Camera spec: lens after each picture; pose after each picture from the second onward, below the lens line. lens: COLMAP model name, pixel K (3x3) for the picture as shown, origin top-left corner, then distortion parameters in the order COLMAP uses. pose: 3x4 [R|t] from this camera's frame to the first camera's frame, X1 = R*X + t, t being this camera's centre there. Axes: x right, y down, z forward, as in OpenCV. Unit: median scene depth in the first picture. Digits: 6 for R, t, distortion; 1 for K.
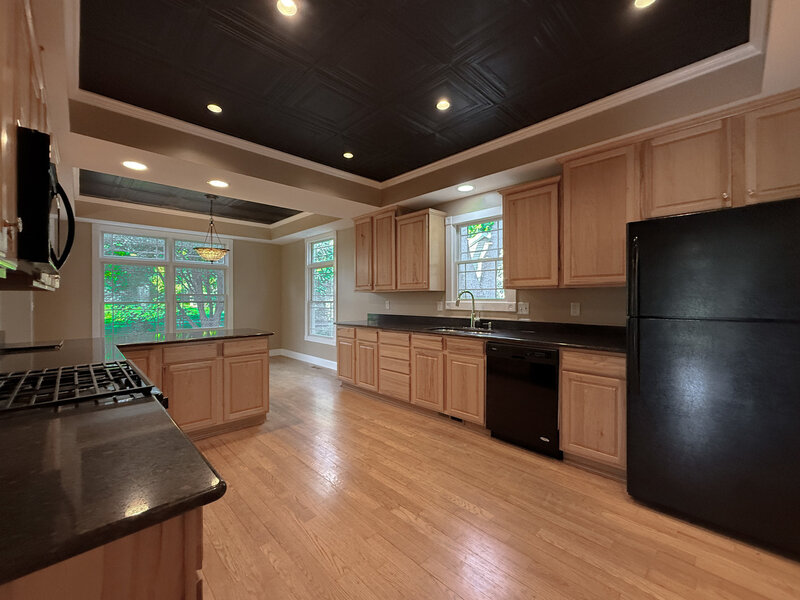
lens RADIAL K [[324.5, 0, 397.1], [0, 324.5, 300.5], [0, 0, 1]] dist [0.002775, -0.000112]
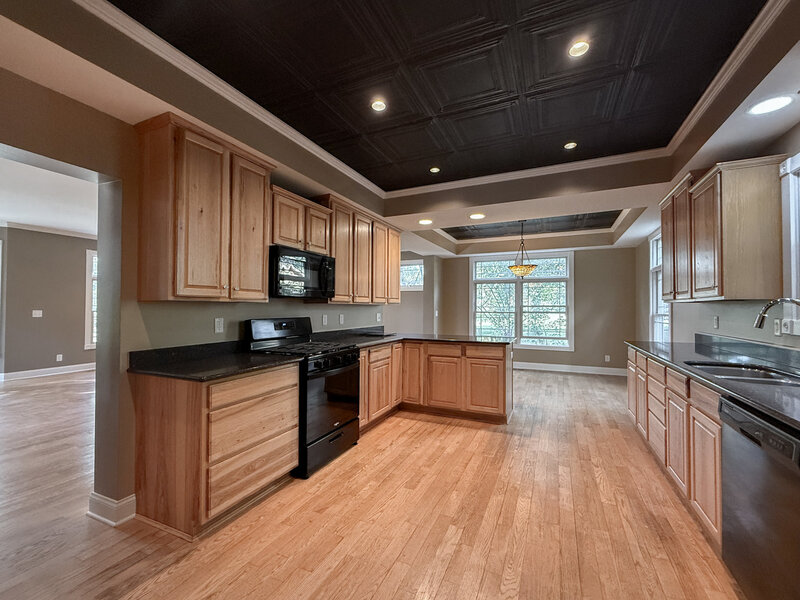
lens RADIAL K [[324.4, 0, 397.1], [0, 324.4, 303.2], [0, 0, 1]] dist [-0.002923, 0.000129]
pose [[0.399590, -0.008805, -0.916652, 0.623925], [-0.011842, 0.999821, -0.014765, -0.012284], [0.916618, 0.016755, 0.399414, 0.329074]]
